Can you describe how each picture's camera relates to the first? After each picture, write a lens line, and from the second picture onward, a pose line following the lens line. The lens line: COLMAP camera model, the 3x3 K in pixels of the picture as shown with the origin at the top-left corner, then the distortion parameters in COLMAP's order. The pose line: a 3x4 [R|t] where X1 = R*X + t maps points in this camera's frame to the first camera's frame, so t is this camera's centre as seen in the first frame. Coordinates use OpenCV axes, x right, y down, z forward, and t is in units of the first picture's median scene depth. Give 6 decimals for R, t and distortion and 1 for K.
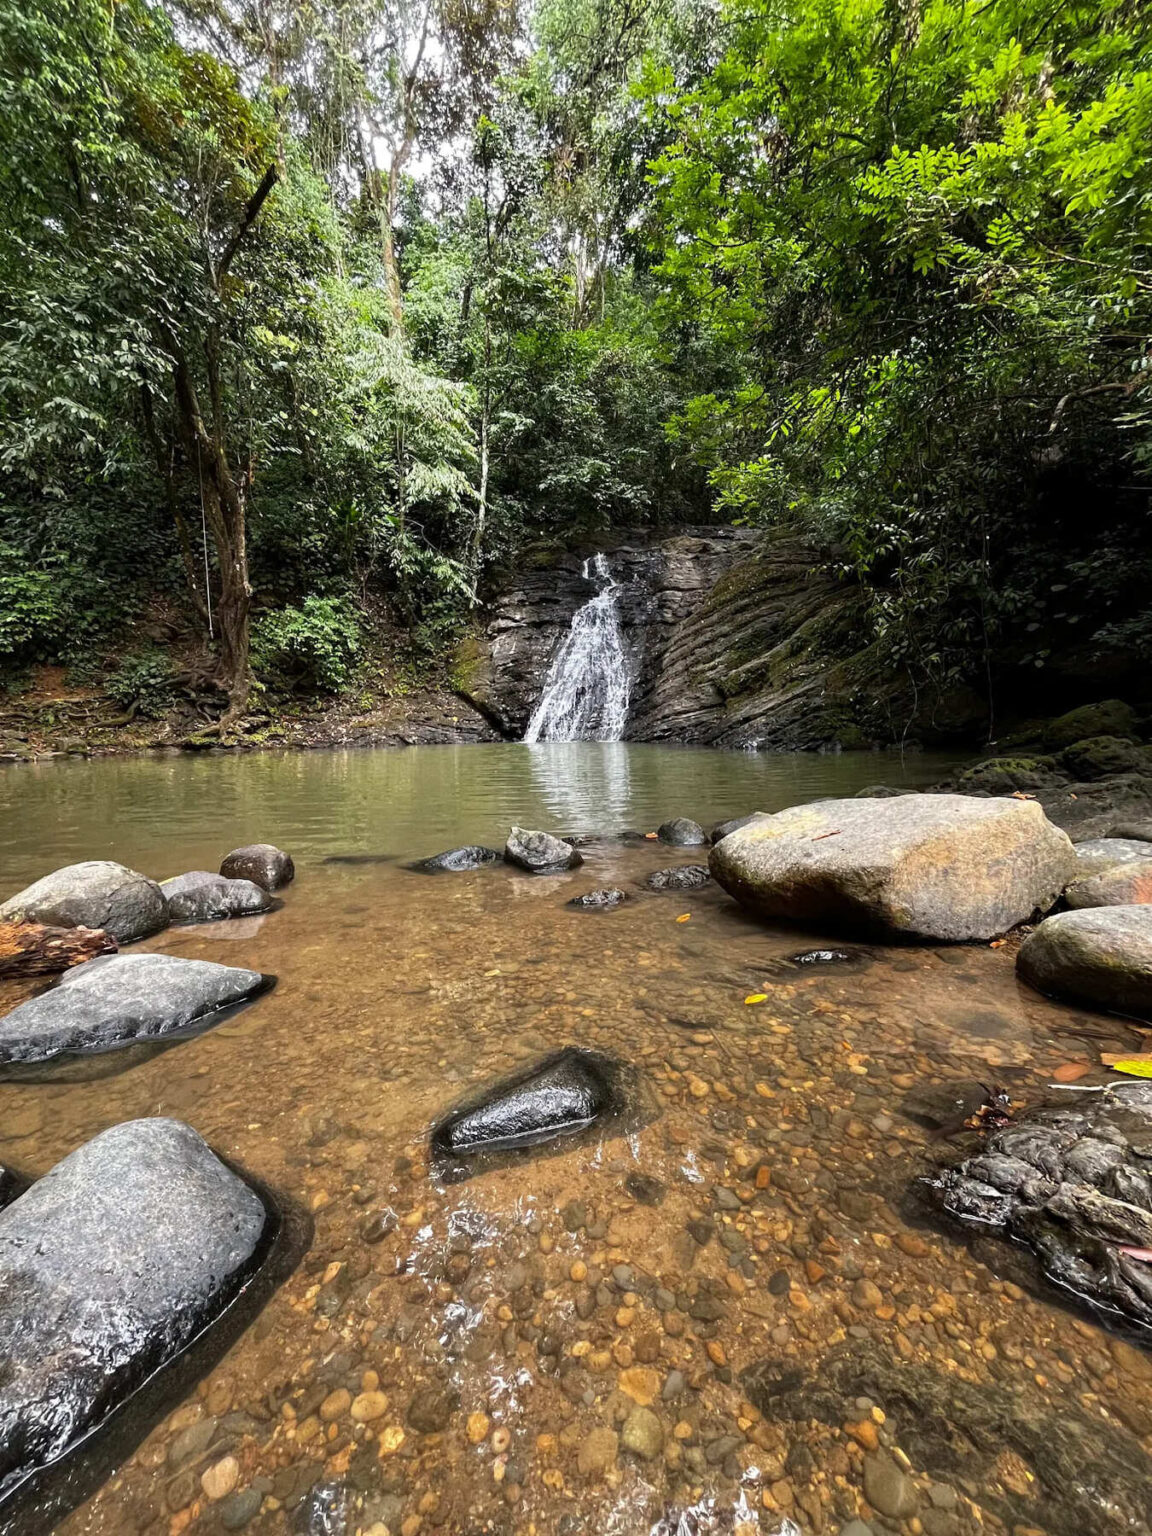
lens RADIAL K [[628.6, 0, 576.0], [0, 628.6, 768.0], [0, 0, 1]] dist [0.001860, -0.000013]
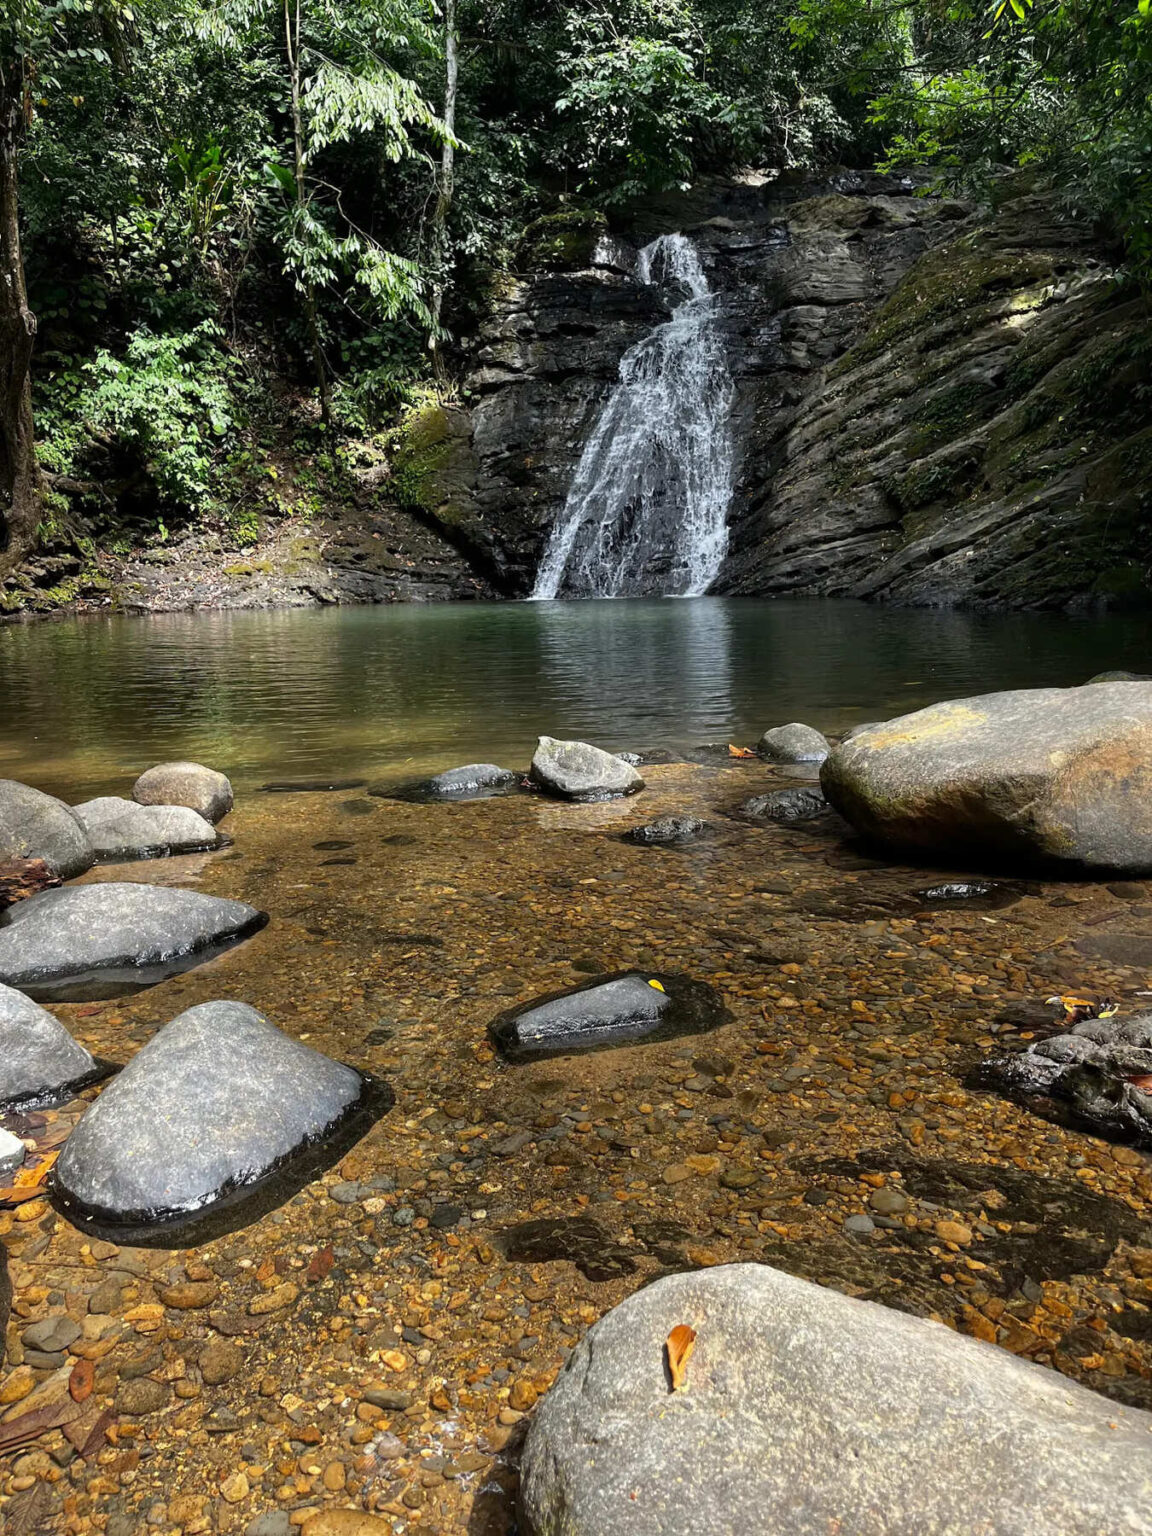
lens RADIAL K [[1161.8, 0, 576.3], [0, 1161.8, 788.7], [0, 0, 1]] dist [0.038716, -0.054431]
pose [[0.999083, -0.002909, -0.042716, -0.001402], [0.008153, 0.992359, 0.123113, -0.000704], [0.042032, -0.123348, 0.991473, -0.039261]]
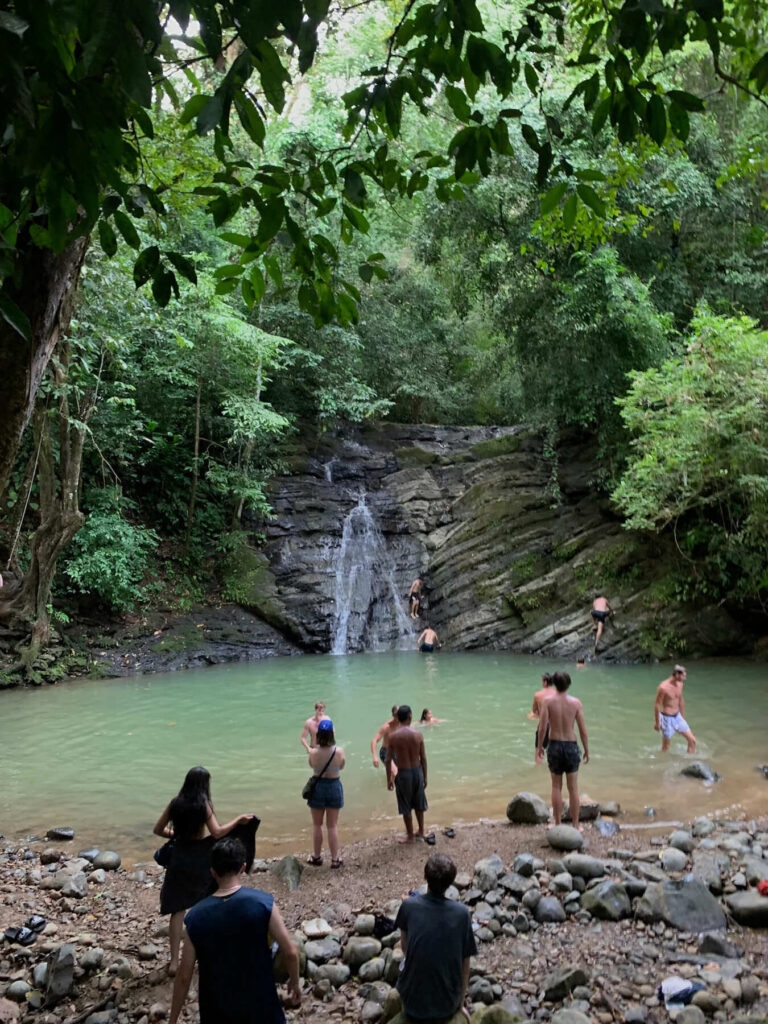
lens RADIAL K [[776.0, 0, 370.7], [0, 776.0, 490.4], [0, 0, 1]] dist [0.052050, -0.005653]
pose [[0.933324, 0.013210, 0.358791, -0.484870], [0.049402, 0.985093, -0.164779, -0.094132], [-0.355619, 0.171517, 0.918758, -0.254059]]
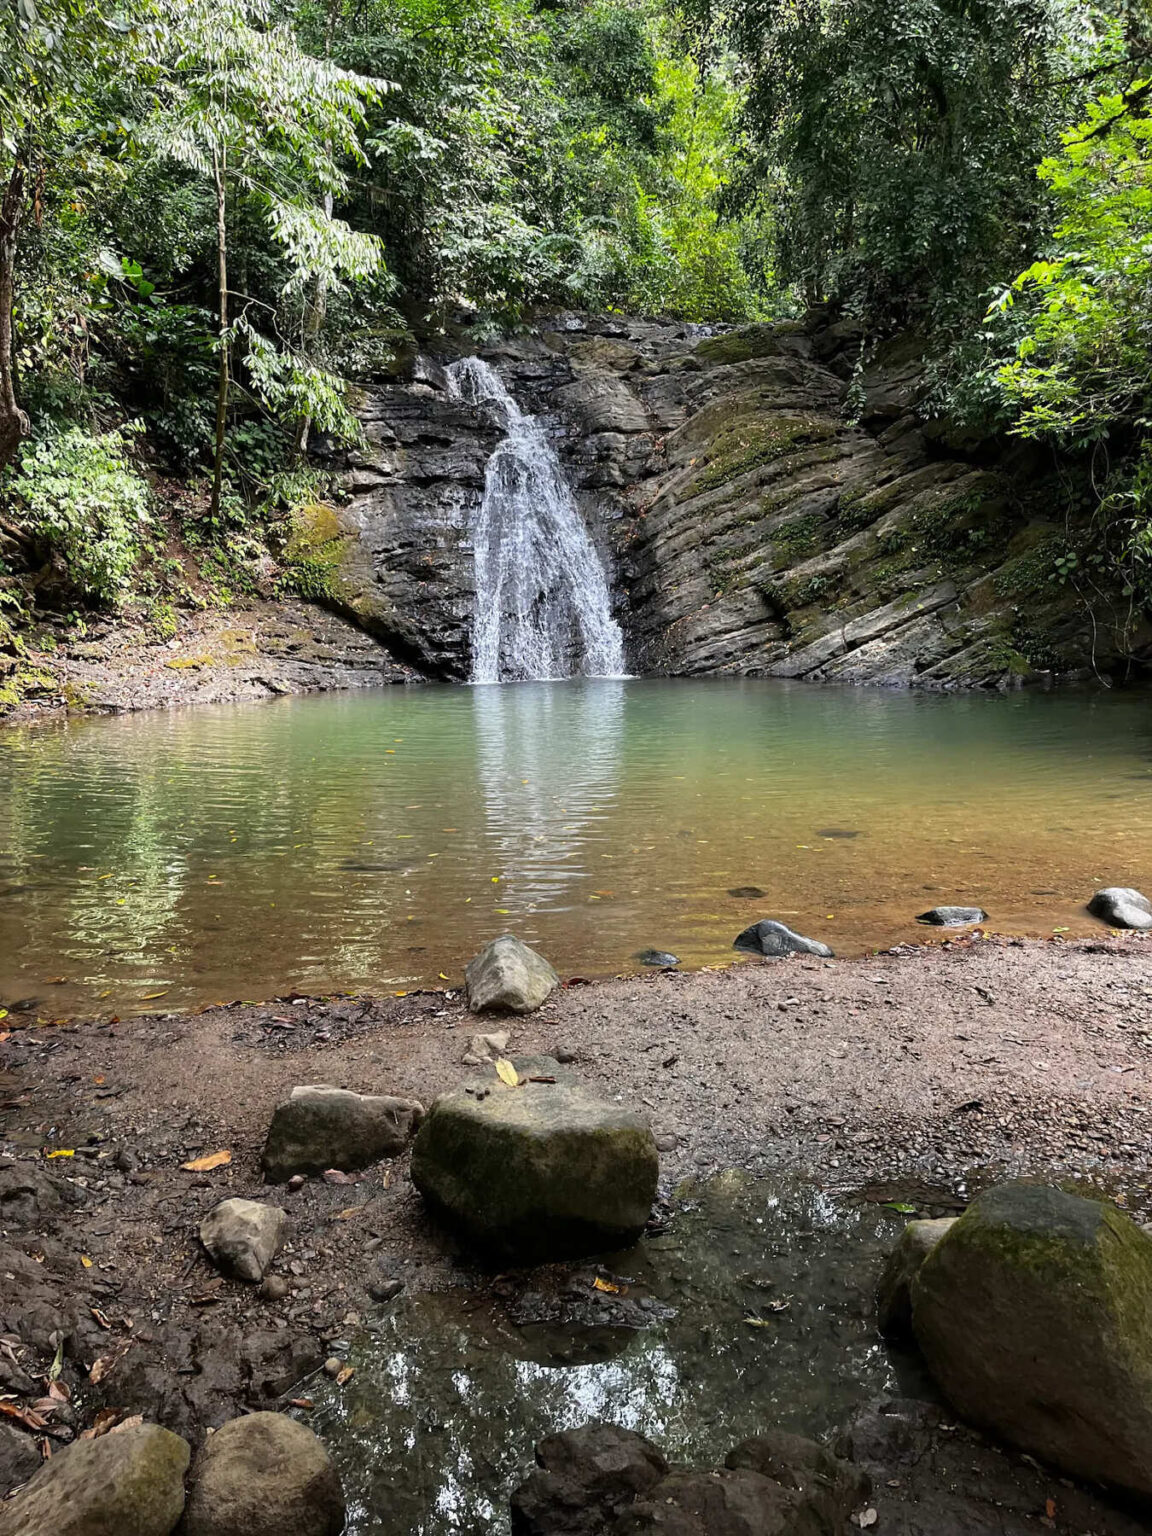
lens RADIAL K [[1161.8, 0, 576.3], [0, 1161.8, 788.7], [0, 0, 1]] dist [0.038716, -0.054431]
pose [[0.902771, -0.084401, 0.421760, -0.486365], [0.047268, 0.994087, 0.097757, -0.043628], [-0.427517, -0.068316, 0.901422, -0.102294]]
